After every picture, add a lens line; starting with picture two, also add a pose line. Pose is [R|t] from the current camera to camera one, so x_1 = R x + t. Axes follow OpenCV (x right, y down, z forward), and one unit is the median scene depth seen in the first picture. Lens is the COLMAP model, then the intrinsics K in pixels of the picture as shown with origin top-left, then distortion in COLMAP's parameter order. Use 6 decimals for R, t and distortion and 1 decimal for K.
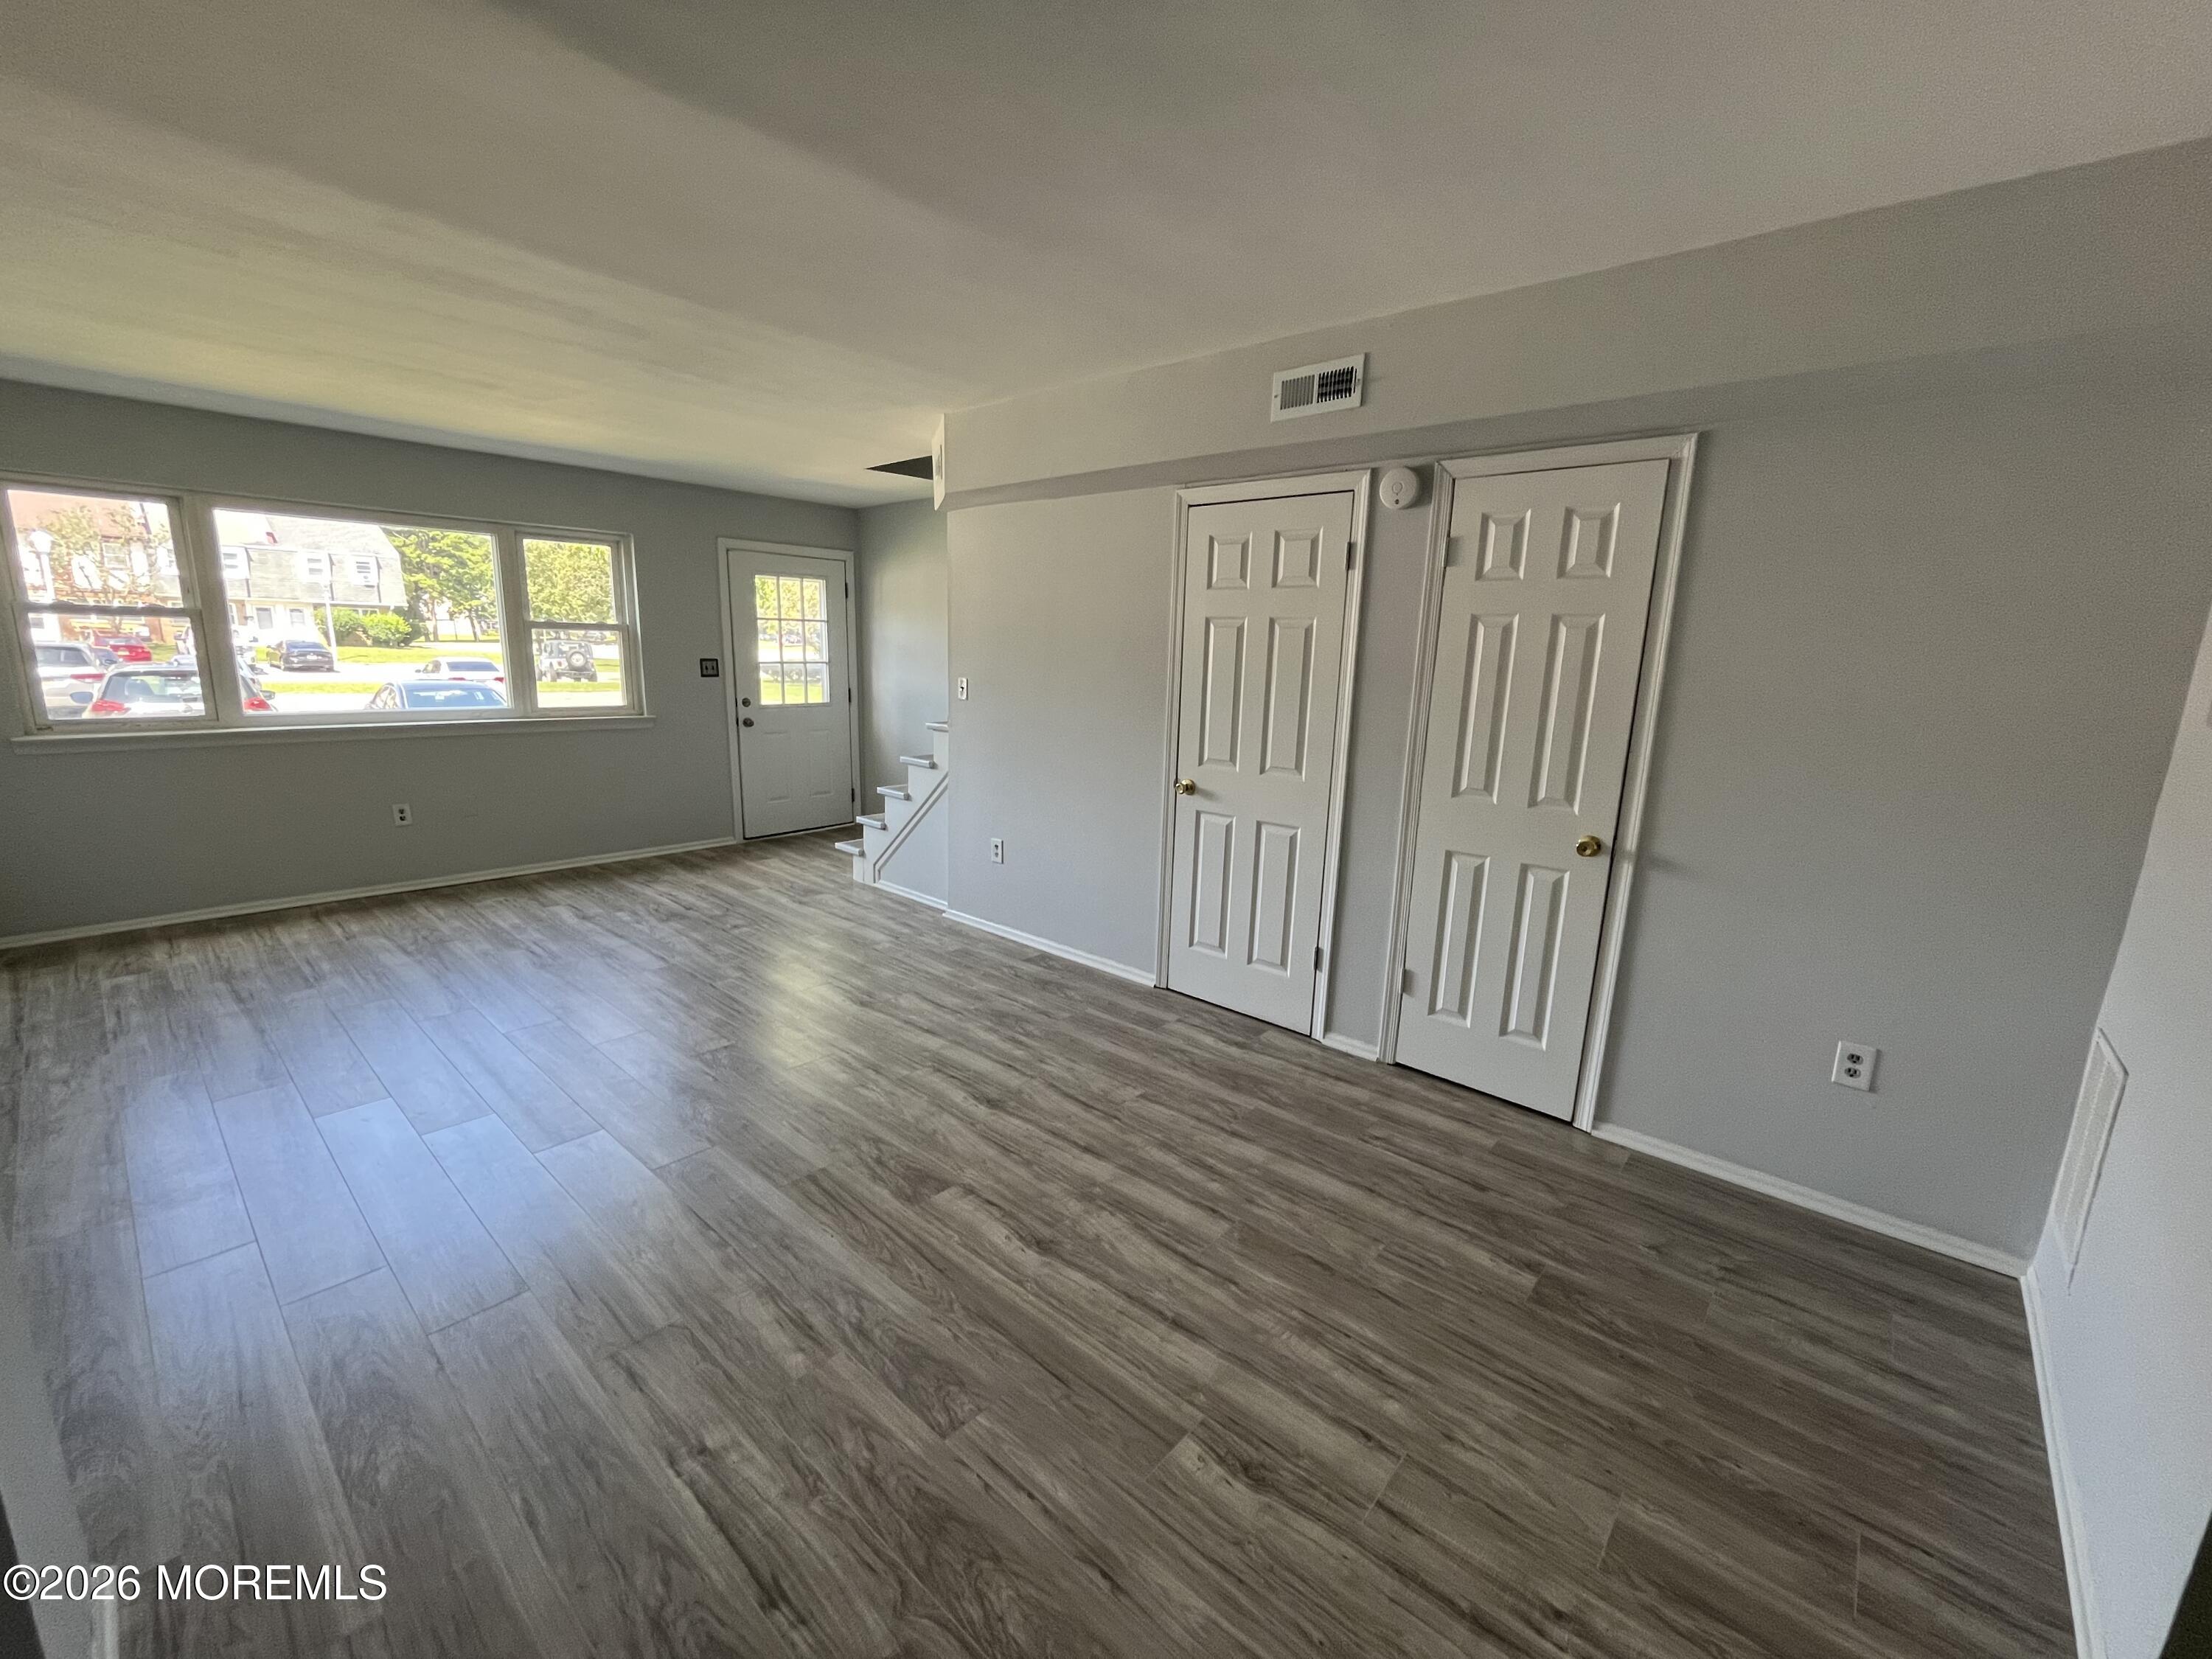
lens RADIAL K [[905.8, 0, 1104.3], [0, 905.8, 833.7], [0, 0, 1]] dist [-0.003971, 0.000597]
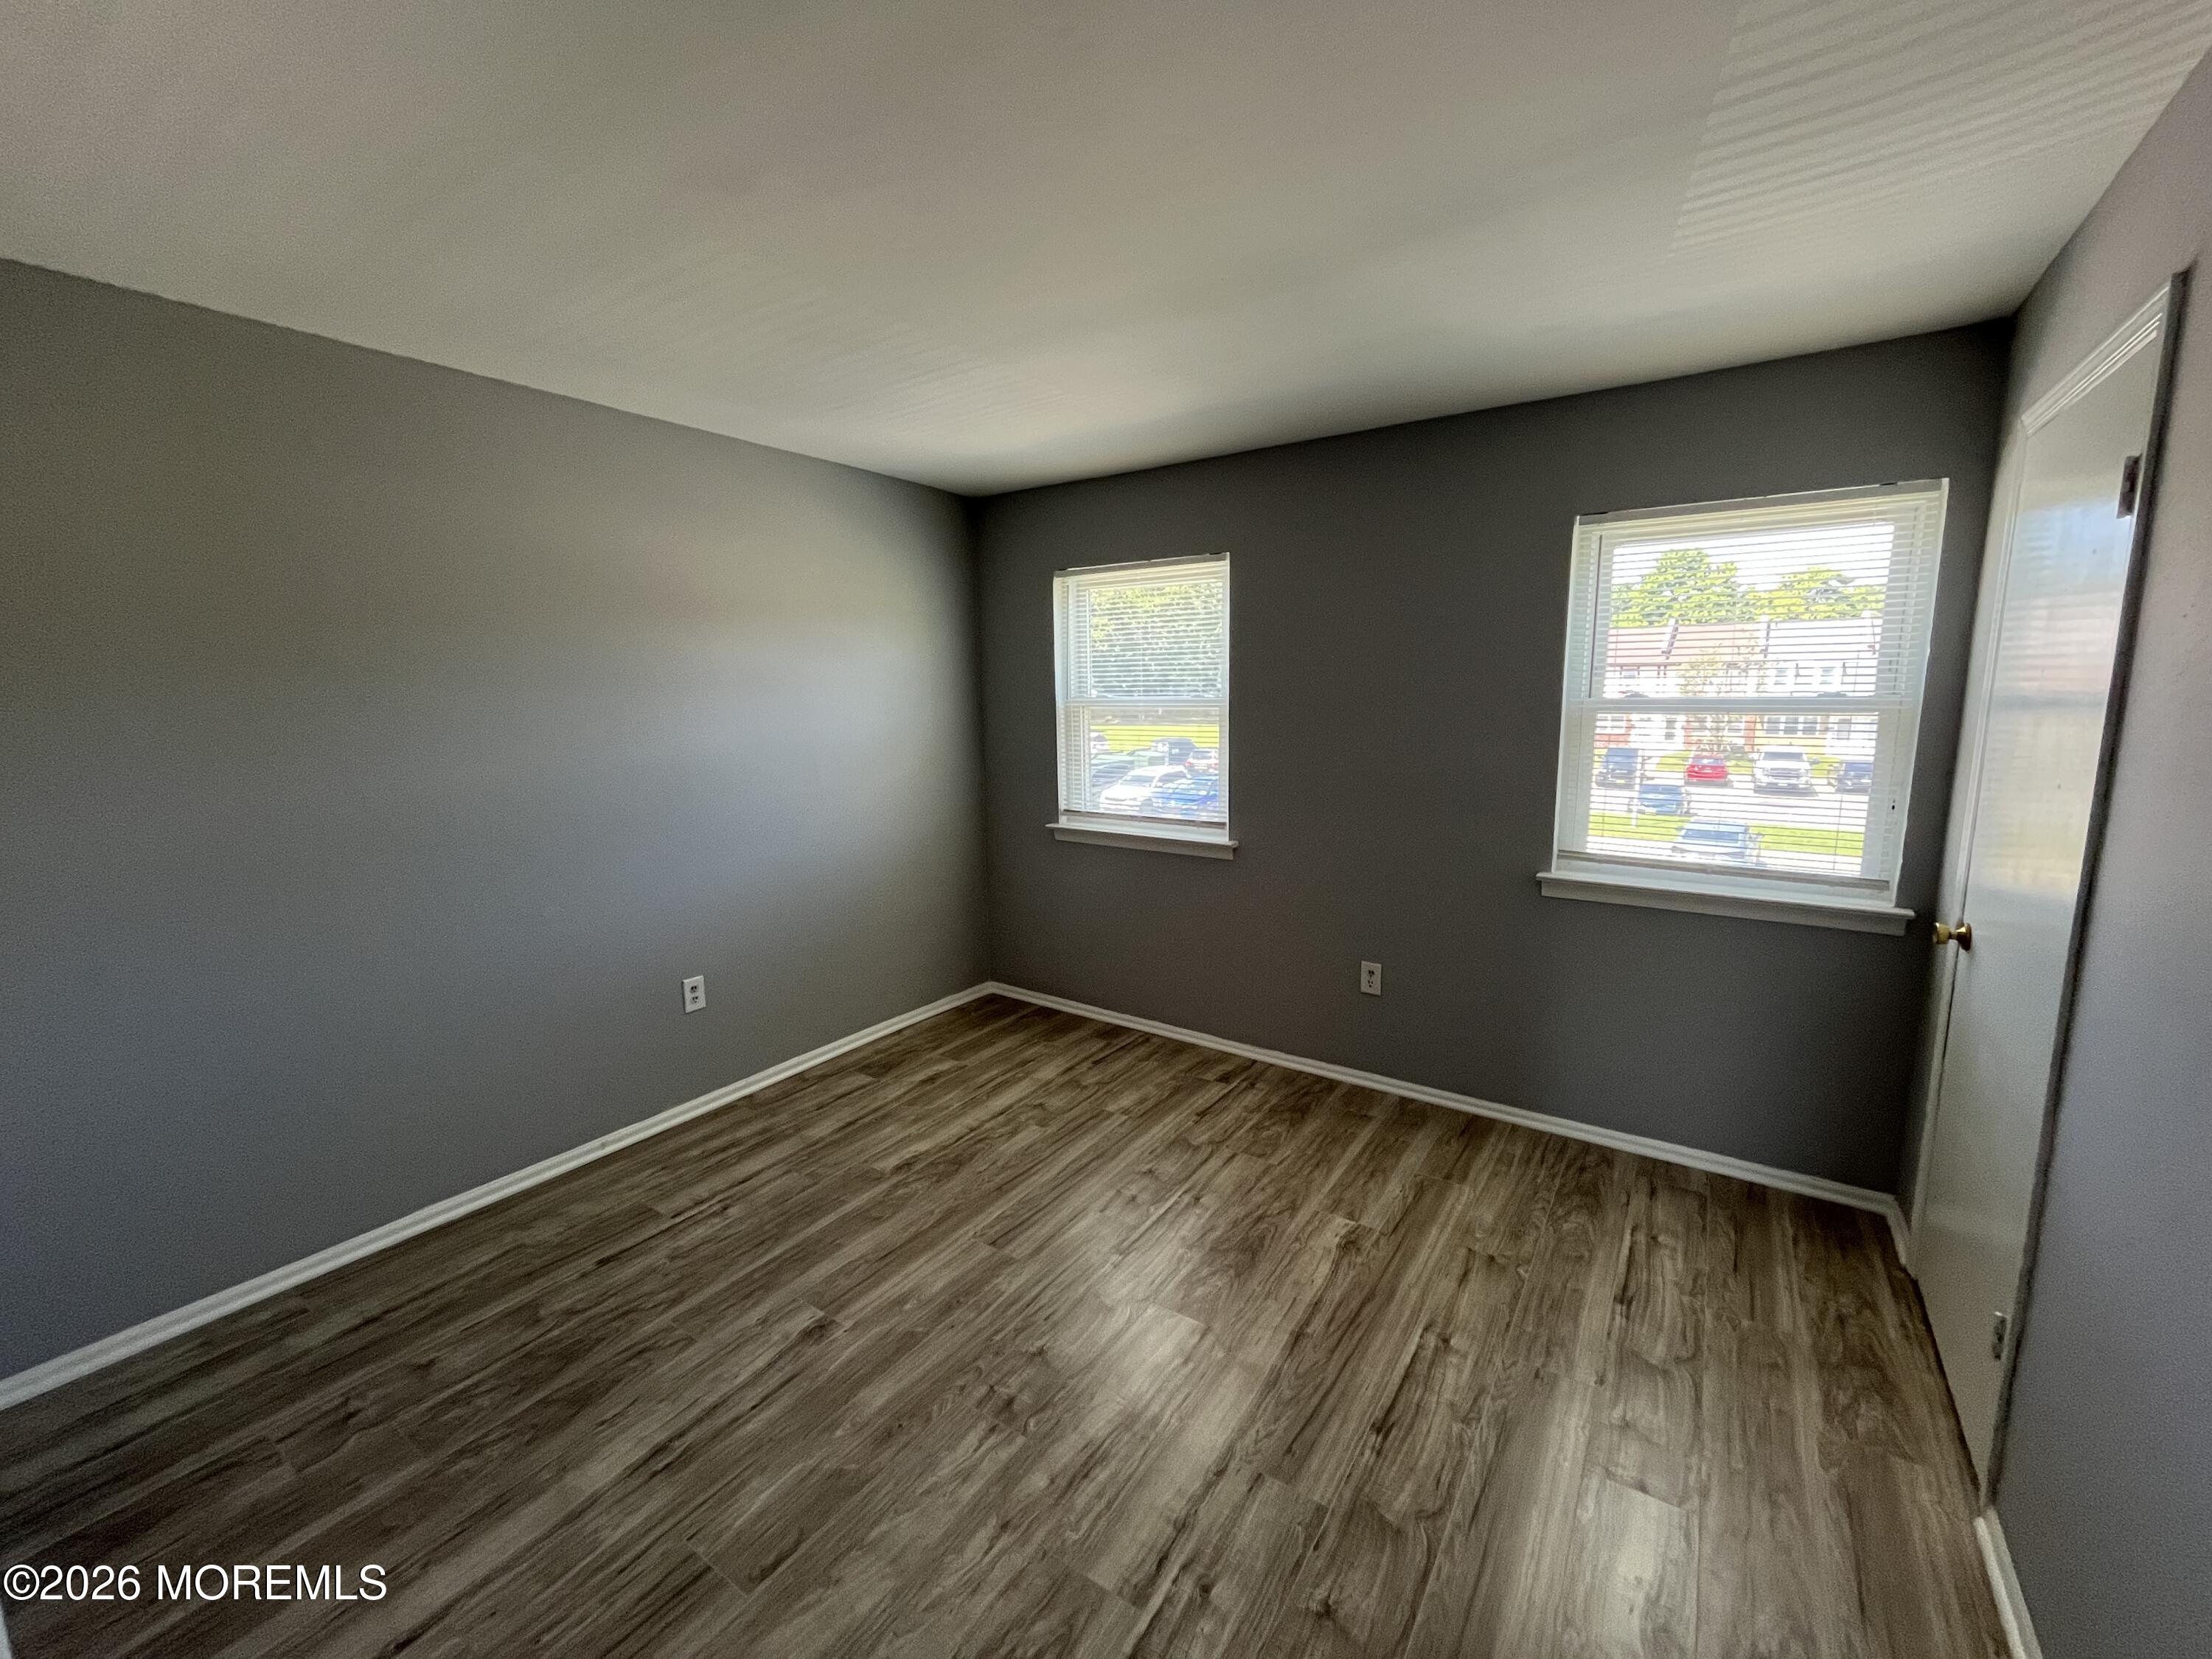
lens RADIAL K [[905.8, 0, 1097.2], [0, 905.8, 832.8], [0, 0, 1]] dist [-0.003971, 0.000597]
pose [[0.123791, 0.126001, -0.984276, -0.176960], [-0.187247, 0.977052, 0.101527, -0.250091], [0.974482, 0.171735, 0.144543, 1.088524]]
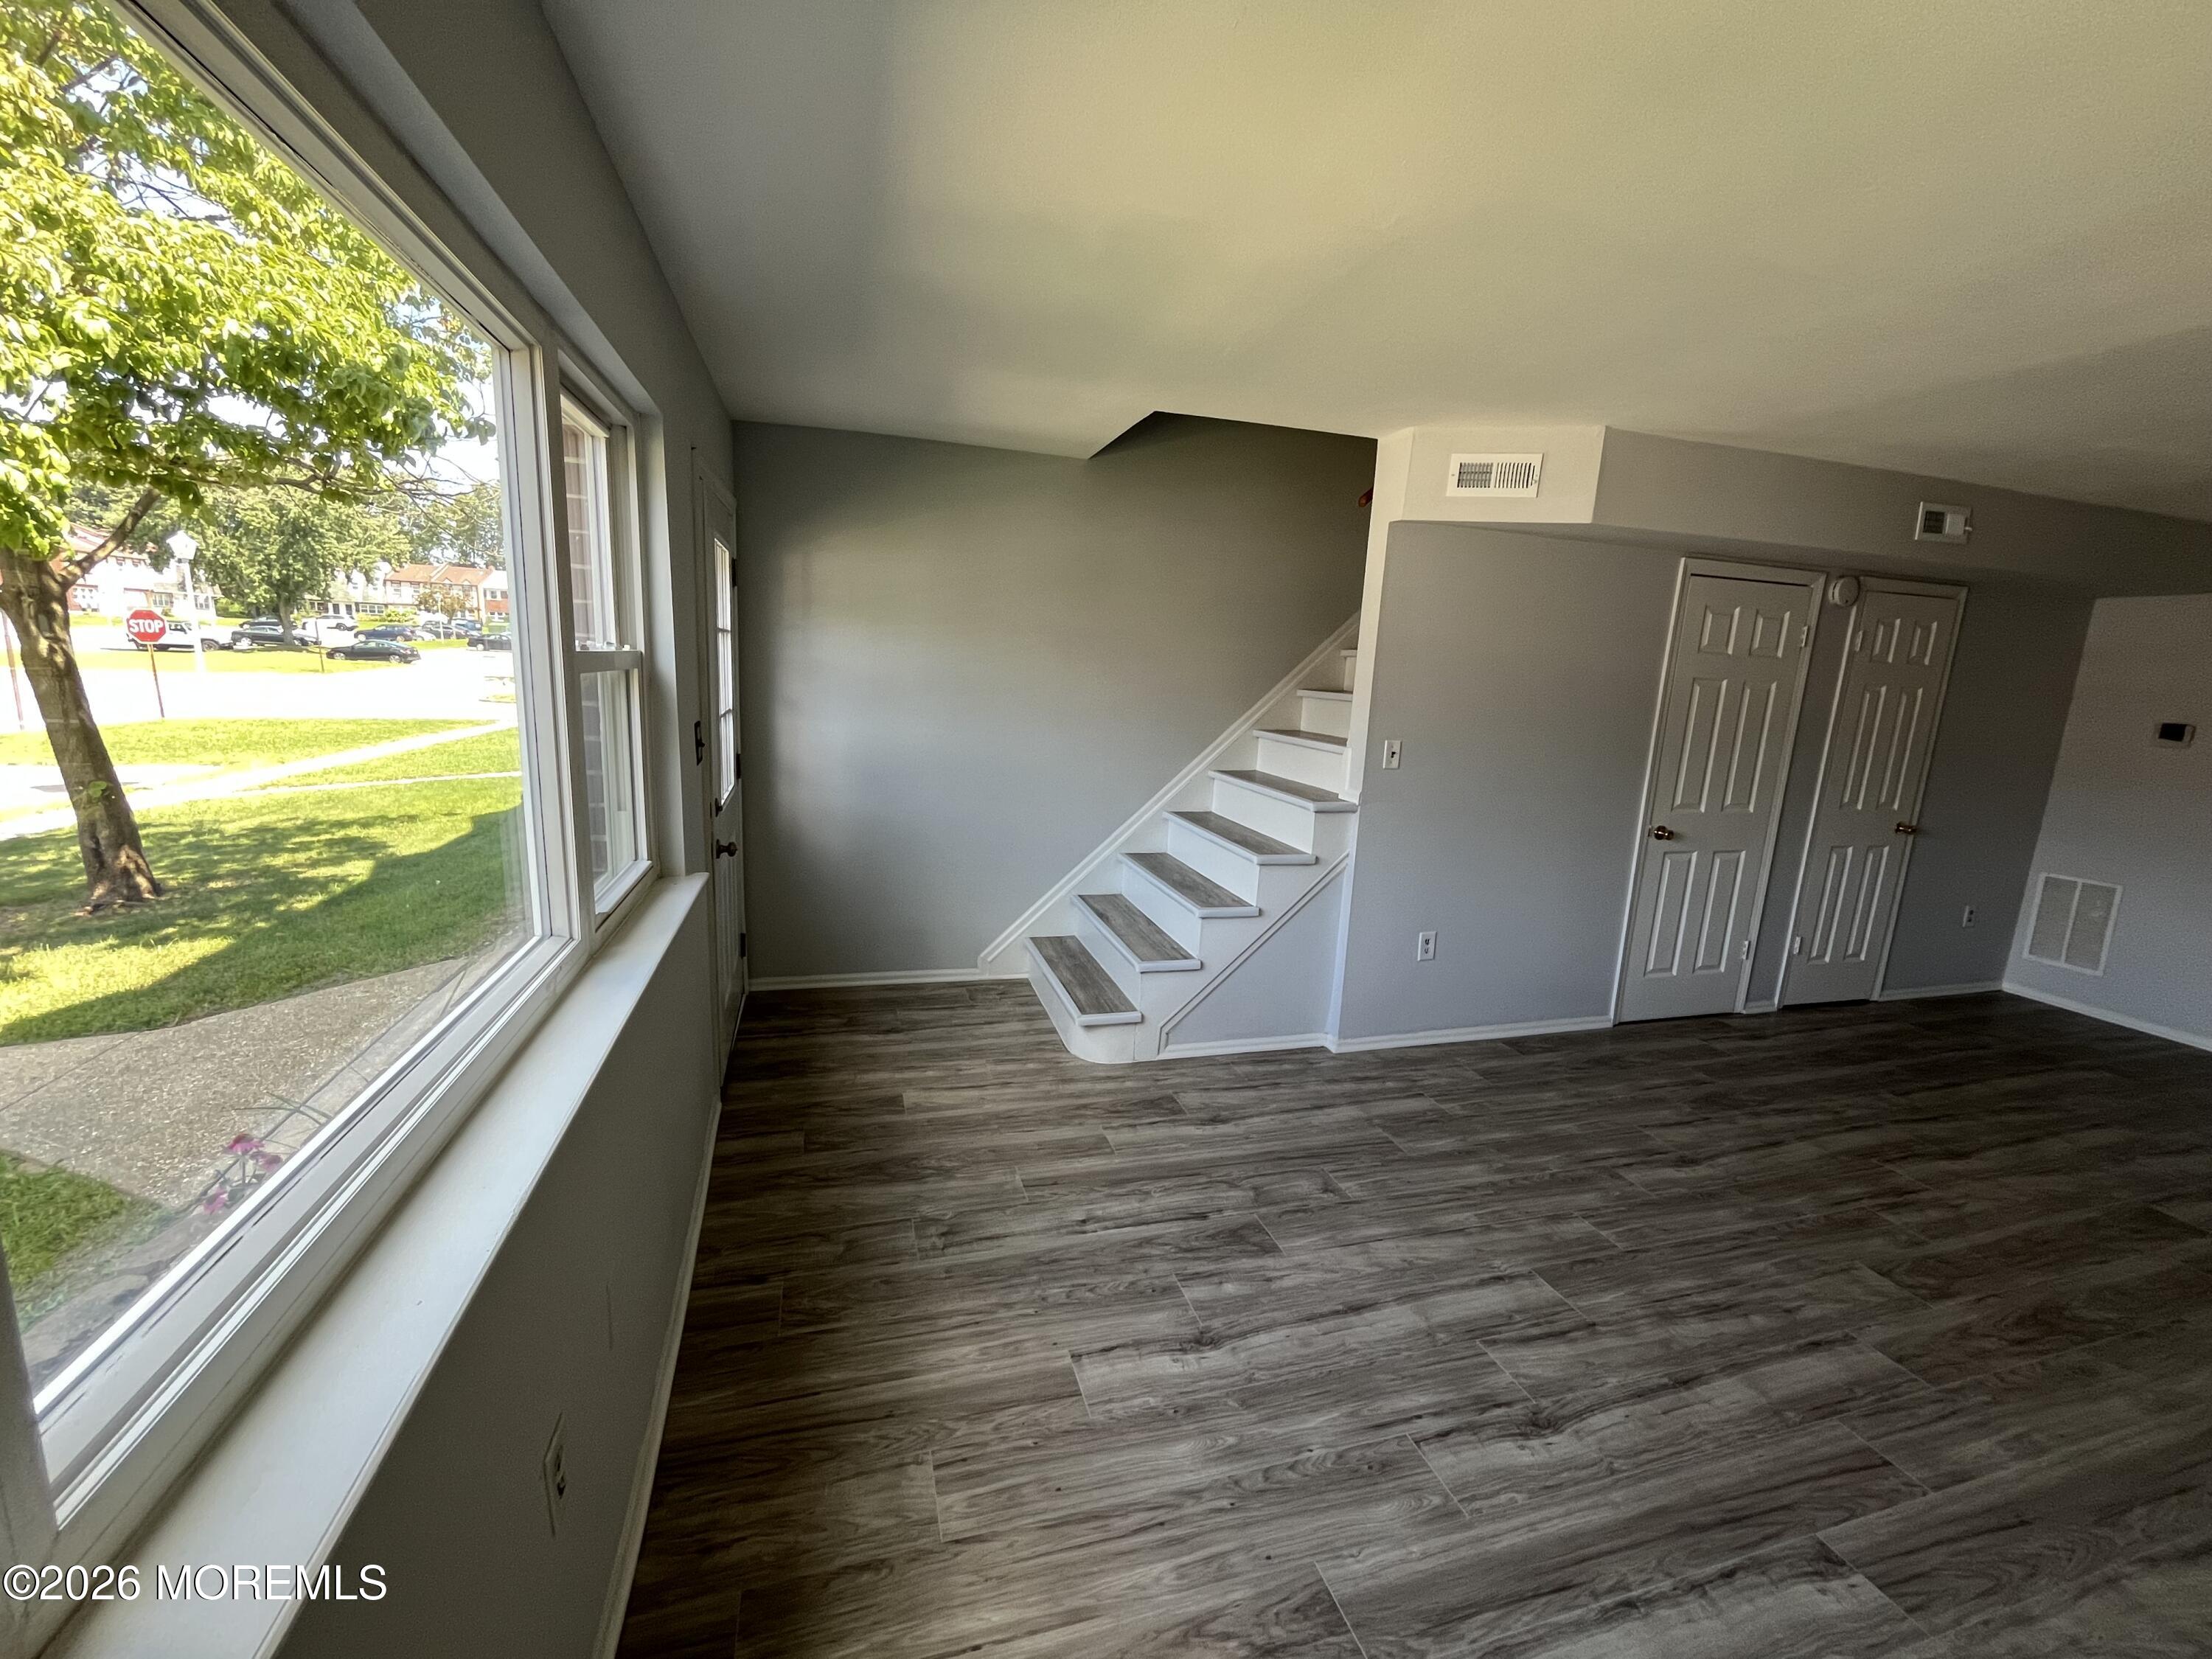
lens RADIAL K [[905.8, 0, 1104.4], [0, 905.8, 830.7], [0, 0, 1]] dist [-0.003971, 0.000597]
pose [[0.524644, -0.162261, 0.835715, -1.239094], [0.141780, 0.984612, 0.102164, -0.276615], [-0.839433, 0.064888, 0.539576, 1.040869]]
